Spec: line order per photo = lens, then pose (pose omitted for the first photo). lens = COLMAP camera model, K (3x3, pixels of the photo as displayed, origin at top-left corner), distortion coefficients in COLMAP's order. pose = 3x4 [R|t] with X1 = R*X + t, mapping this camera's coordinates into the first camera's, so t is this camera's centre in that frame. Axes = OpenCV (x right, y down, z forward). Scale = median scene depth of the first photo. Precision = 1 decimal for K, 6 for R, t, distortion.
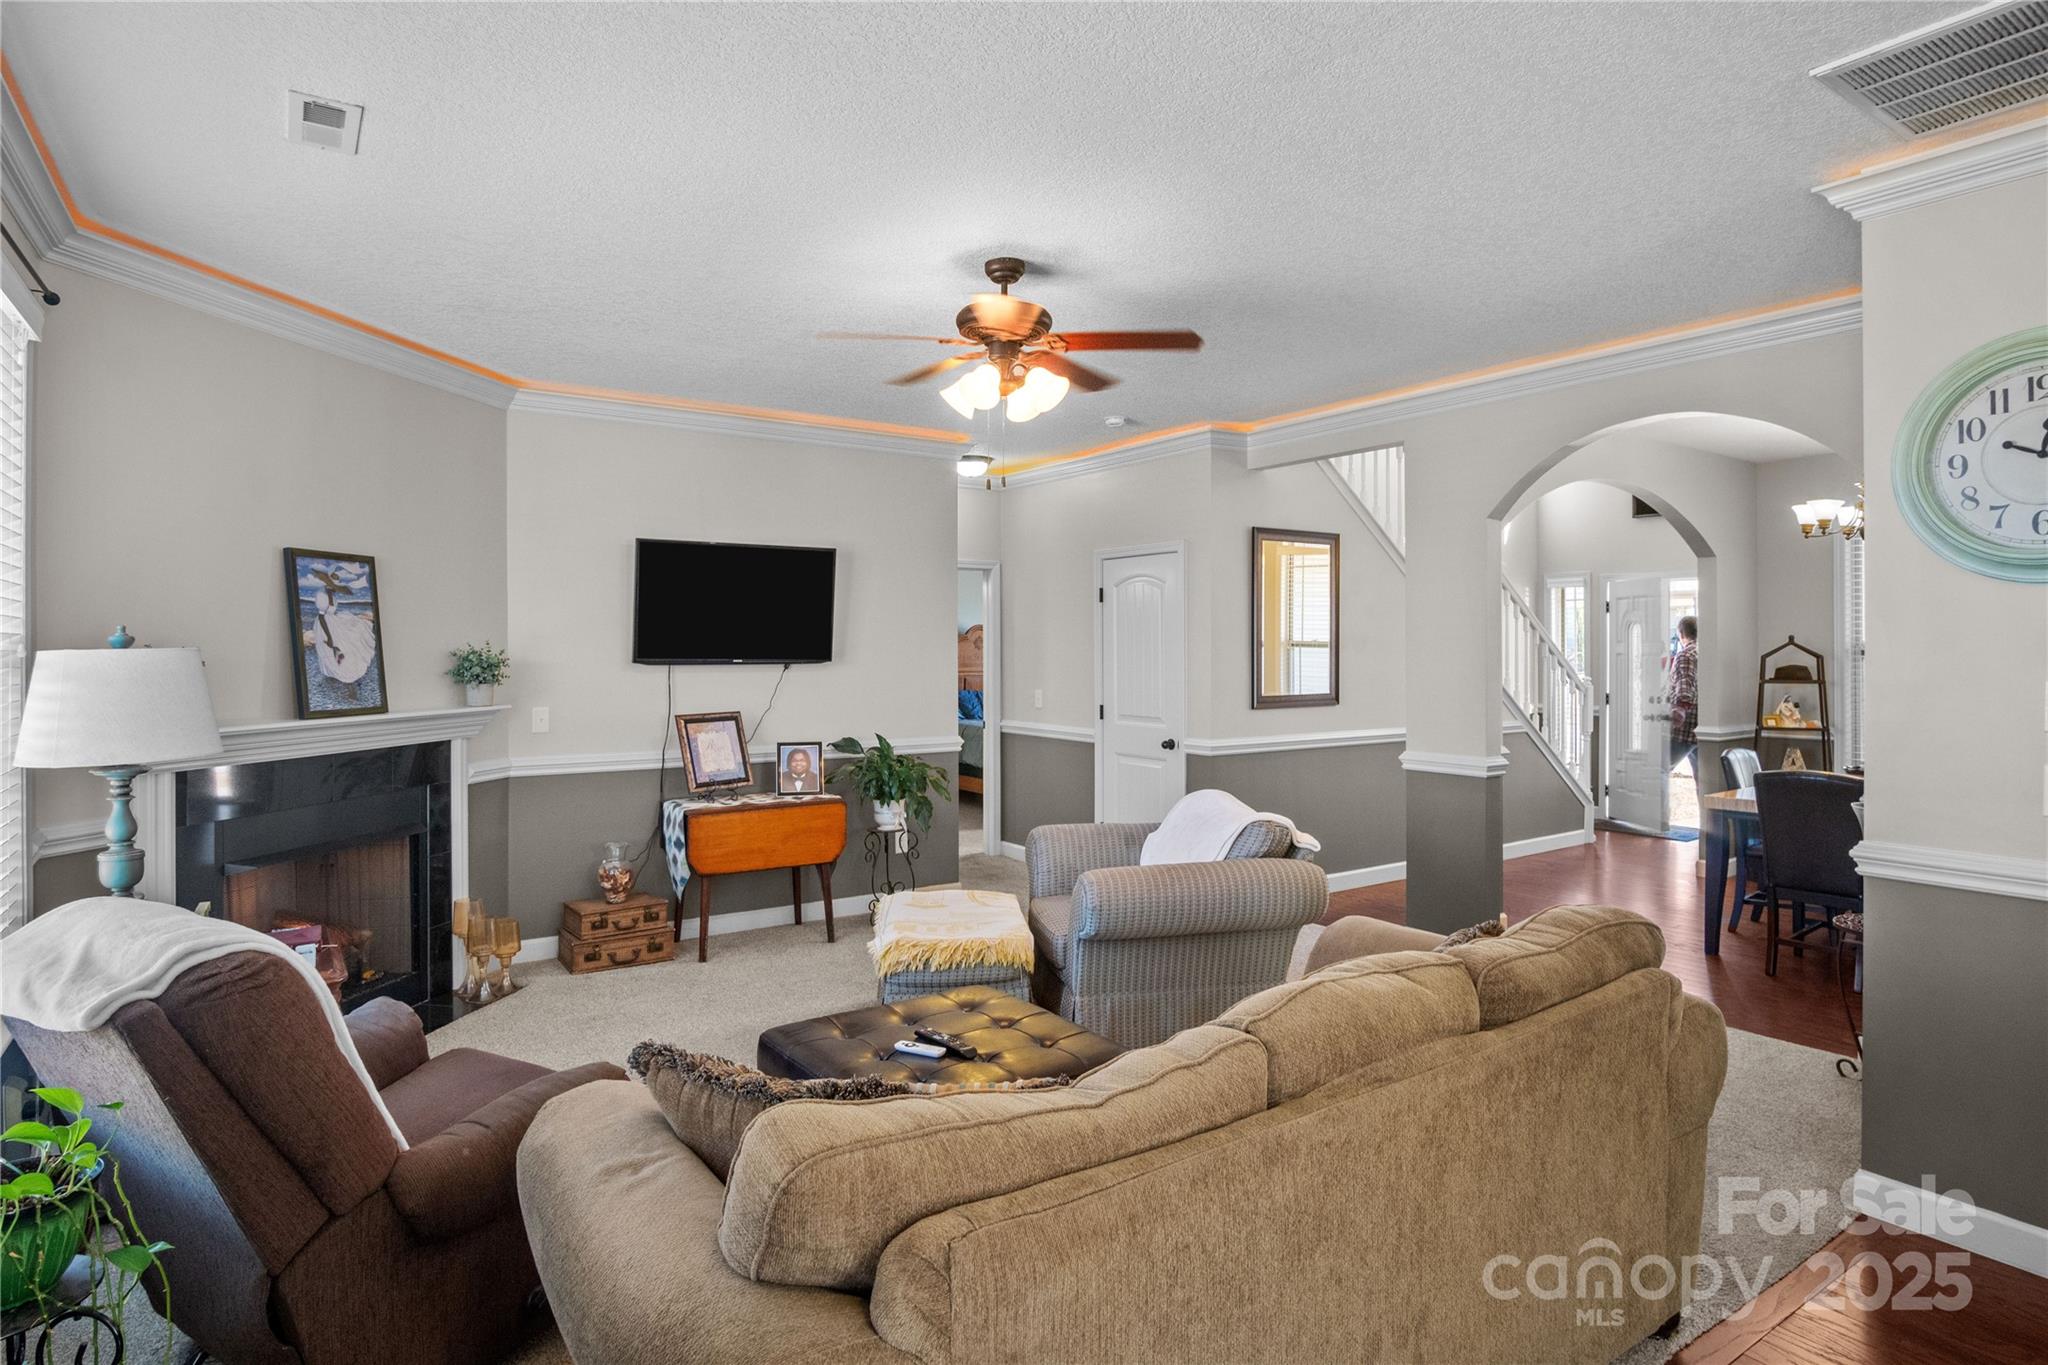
lens RADIAL K [[1135.3, 0, 1023.8], [0, 1135.3, 639.5], [0, 0, 1]] dist [-0.016453, 0.000887]
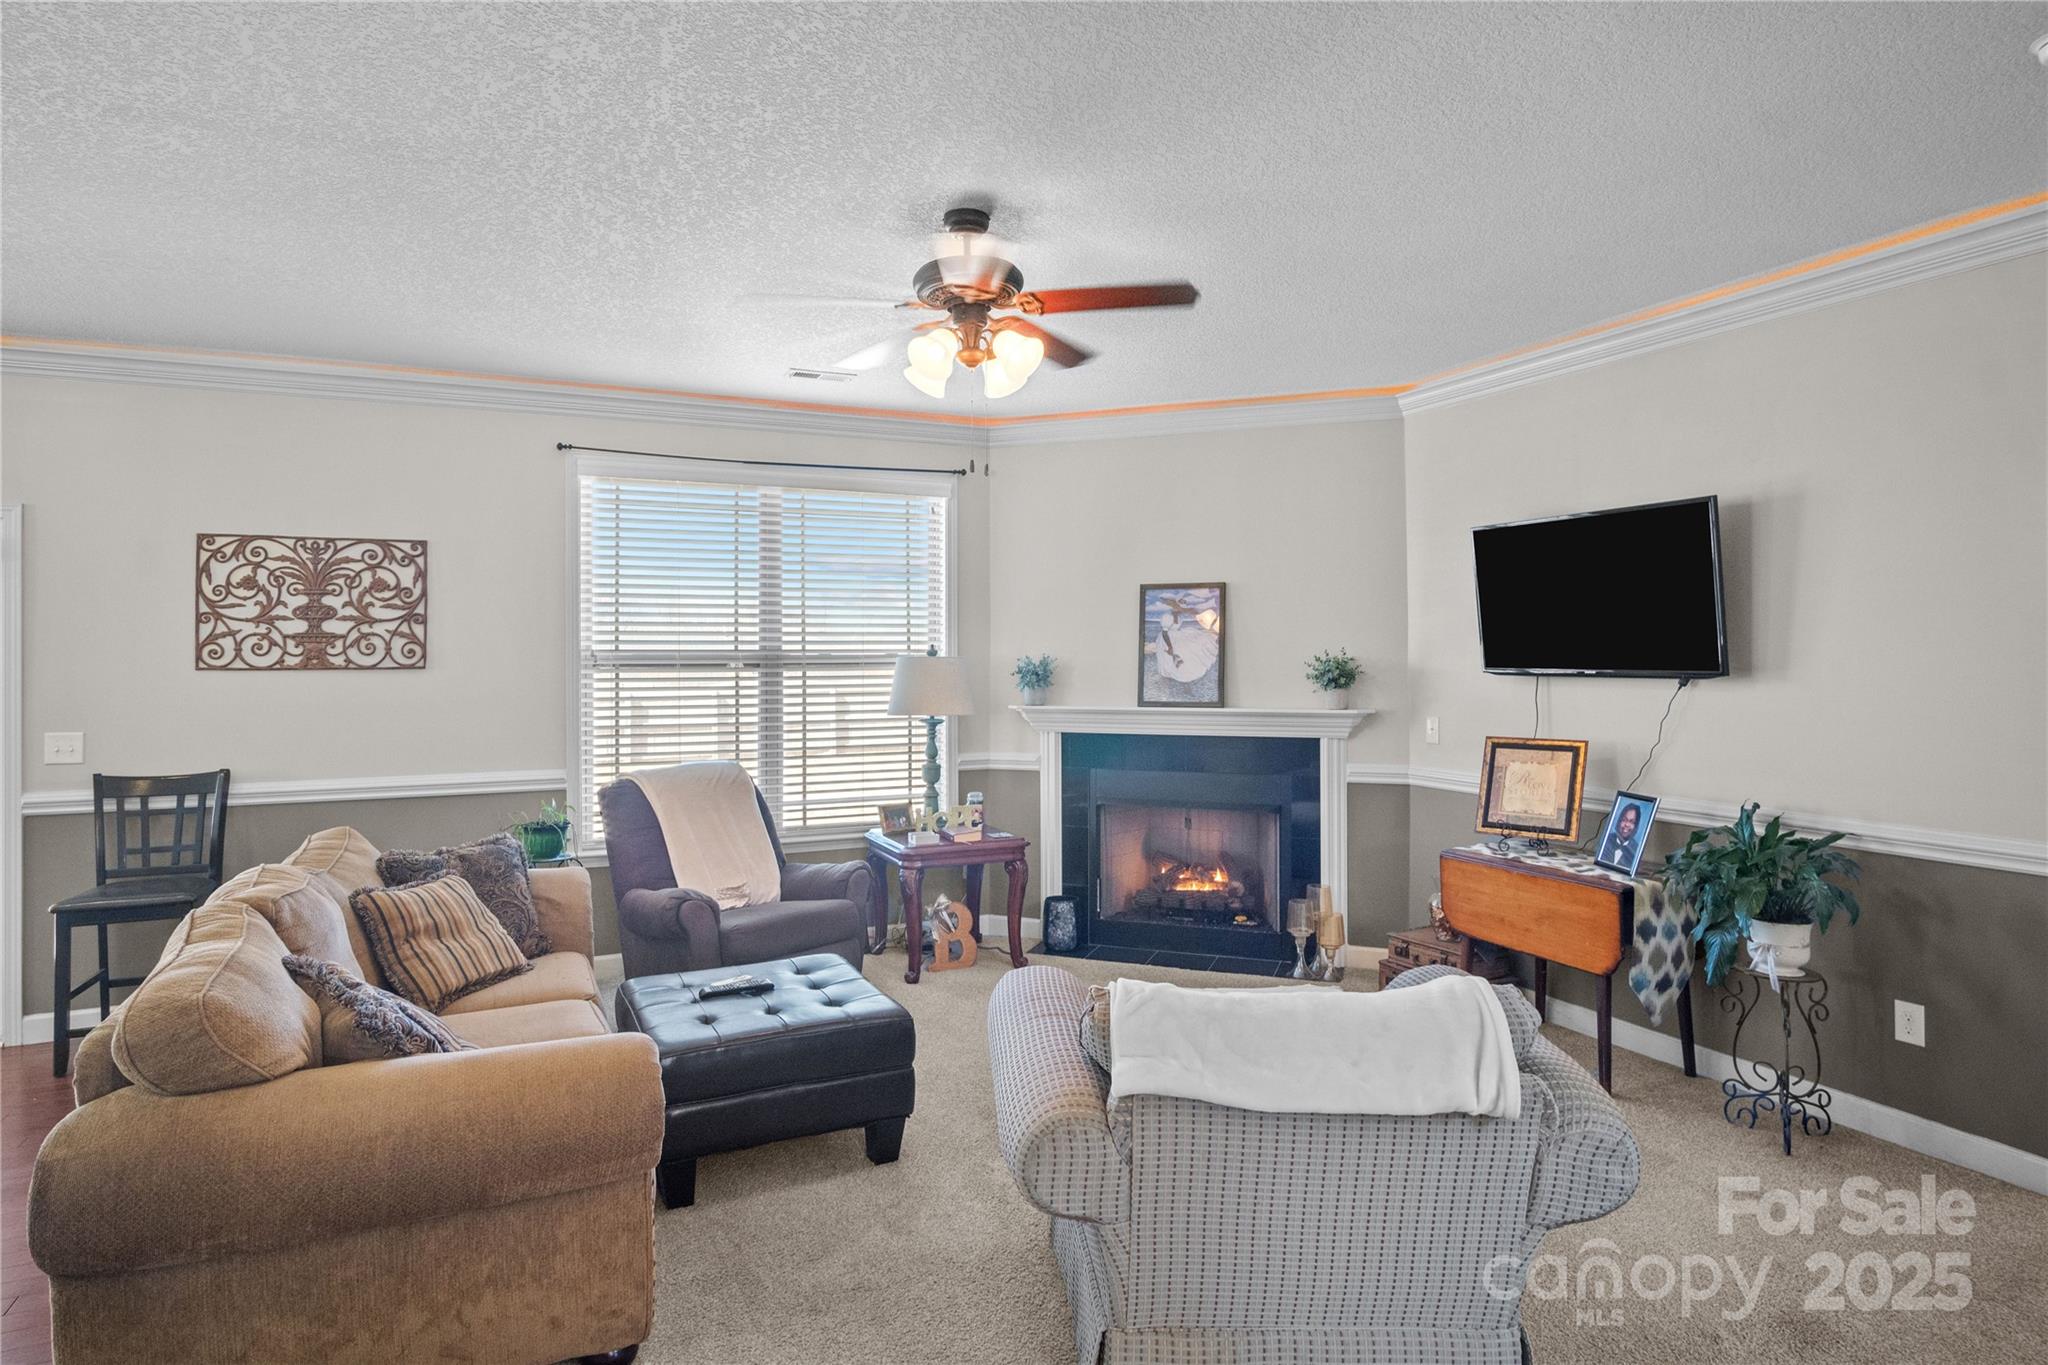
lens RADIAL K [[1135.3, 0, 1023.8], [0, 1135.3, 639.5], [0, 0, 1]] dist [-0.016453, 0.000887]
pose [[-0.172646, -0.011254, -0.984920, 0.629925], [0.010373, 0.999859, -0.013243, 0.003899], [0.984929, -0.012503, -0.172505, 0.897924]]
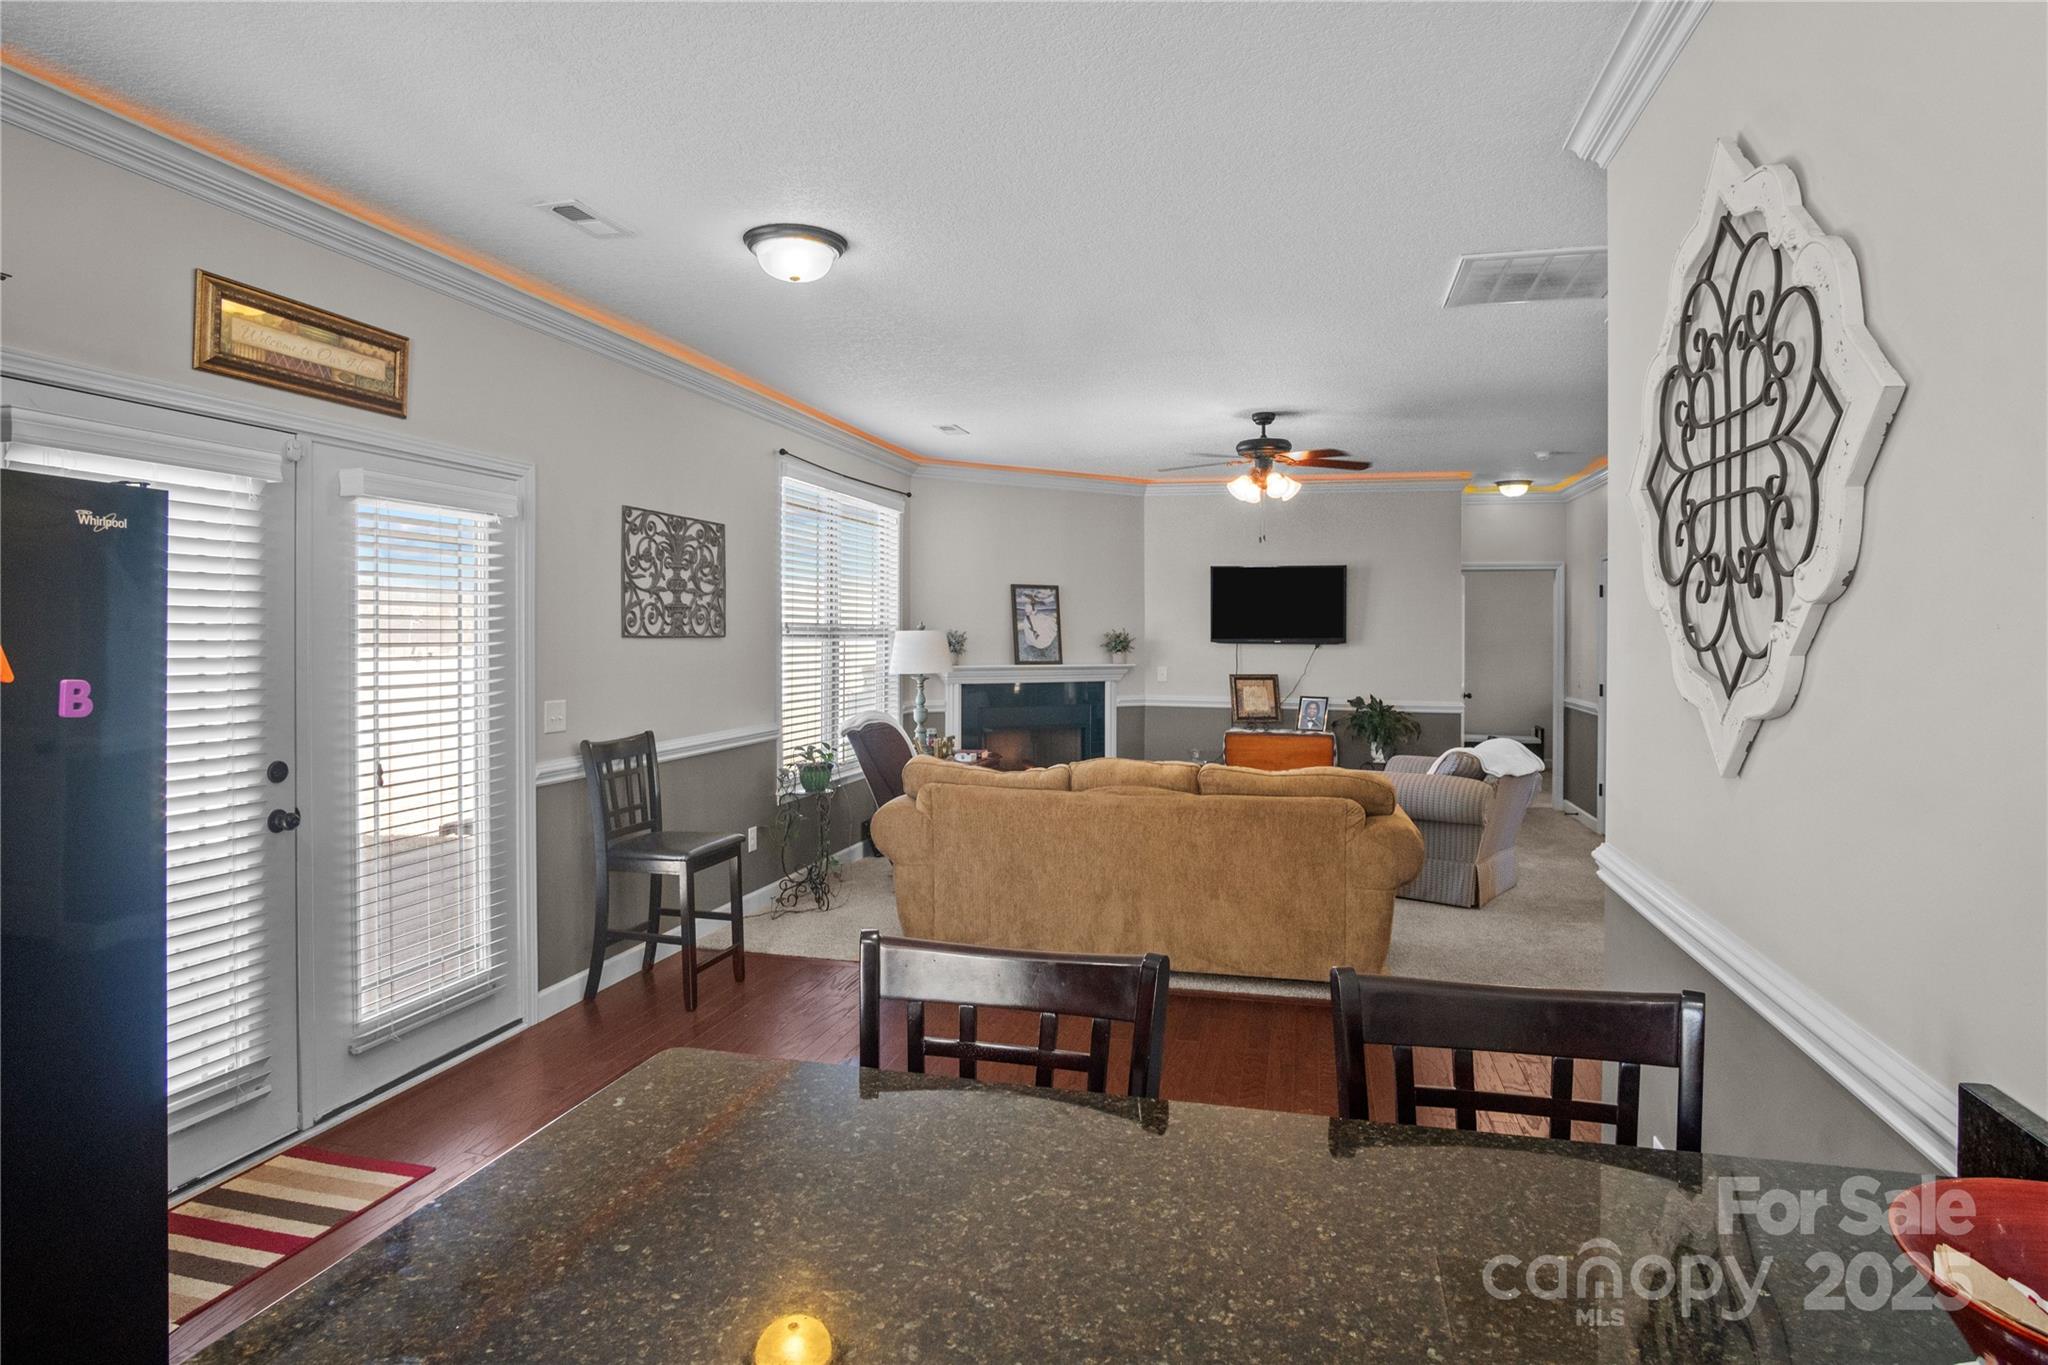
lens RADIAL K [[1135.3, 0, 1023.8], [0, 1135.3, 639.5], [0, 0, 1]] dist [-0.016453, 0.000887]
pose [[0.667071, 0.010466, -0.744920, 0.785957], [-0.003183, 0.999932, 0.011198, -0.000568], [0.744987, -0.005099, 0.667059, -0.340236]]
